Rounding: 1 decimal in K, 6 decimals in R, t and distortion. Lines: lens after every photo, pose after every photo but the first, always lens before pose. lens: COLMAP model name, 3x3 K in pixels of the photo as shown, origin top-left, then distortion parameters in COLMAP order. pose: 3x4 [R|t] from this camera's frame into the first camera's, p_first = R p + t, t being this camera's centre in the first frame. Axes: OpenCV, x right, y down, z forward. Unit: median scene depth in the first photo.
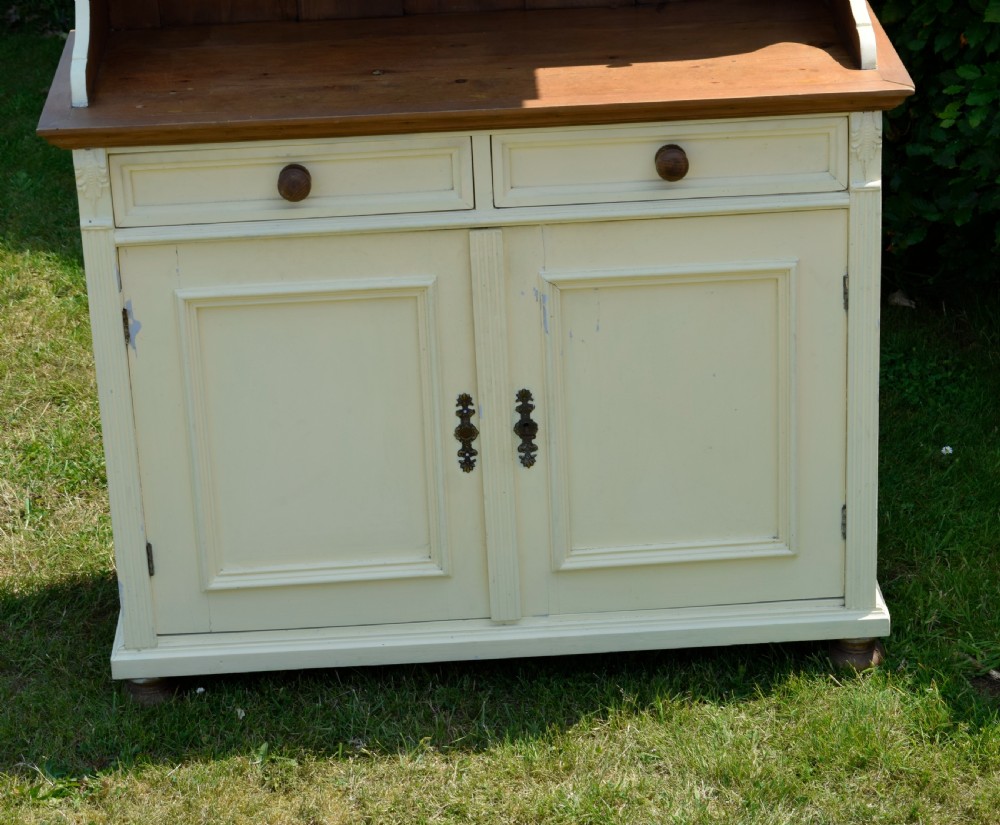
lens RADIAL K [[2889.3, 0, 628.7], [0, 2889.3, 428.6], [0, 0, 1]] dist [-0.024477, 0.000000]
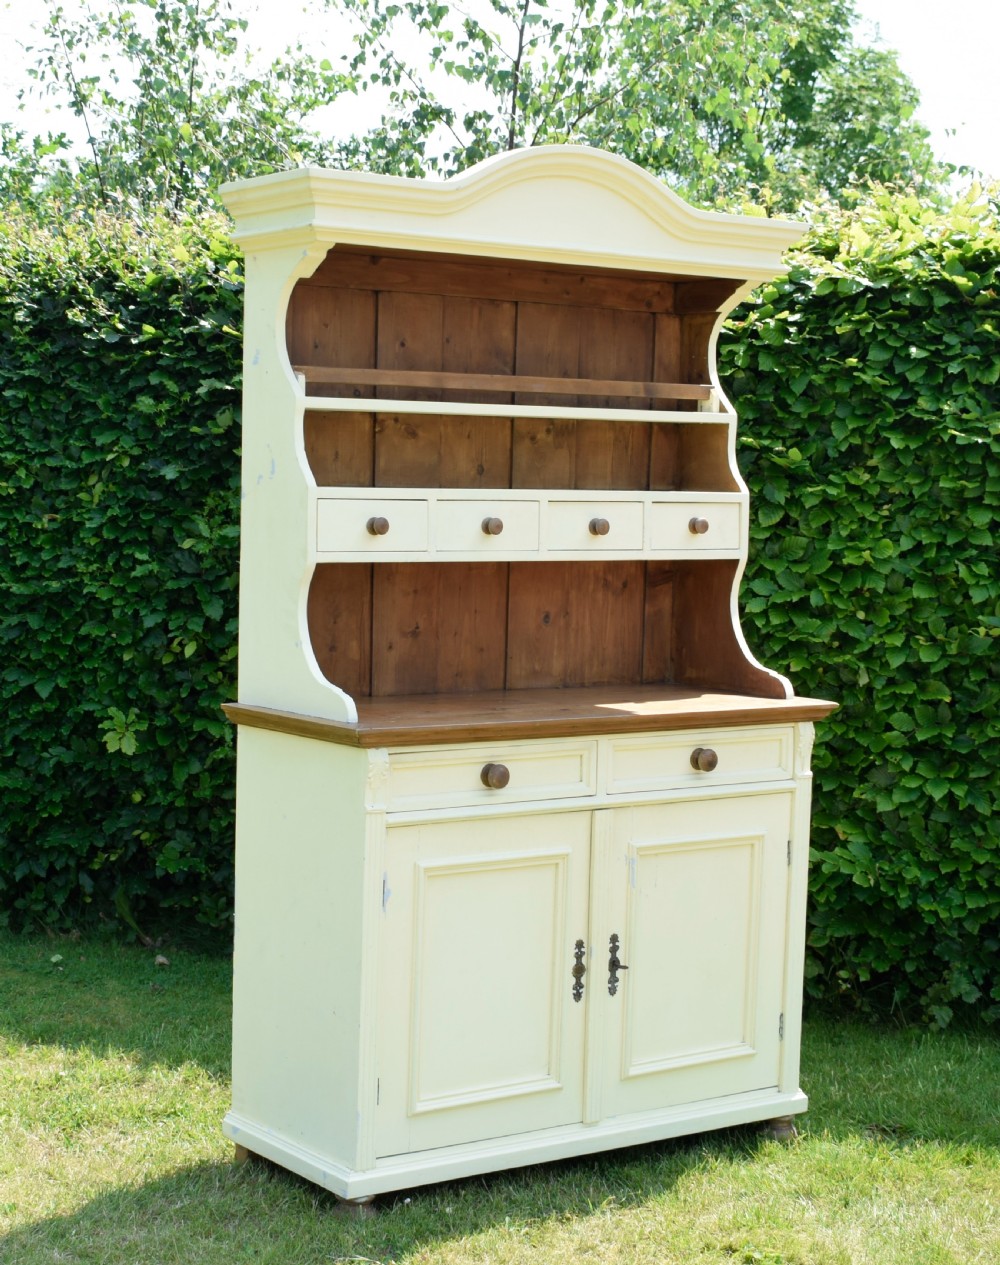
lens RADIAL K [[2263.2, 0, 376.9], [0, 2263.2, 637.7], [0, 0, 1]] dist [-0.027663, 0.000000]
pose [[0.867730, 0.007498, 0.496979, -0.671065], [0.163932, 0.939619, -0.300403, 0.158997], [-0.469224, 0.342139, 0.814107, 0.133835]]
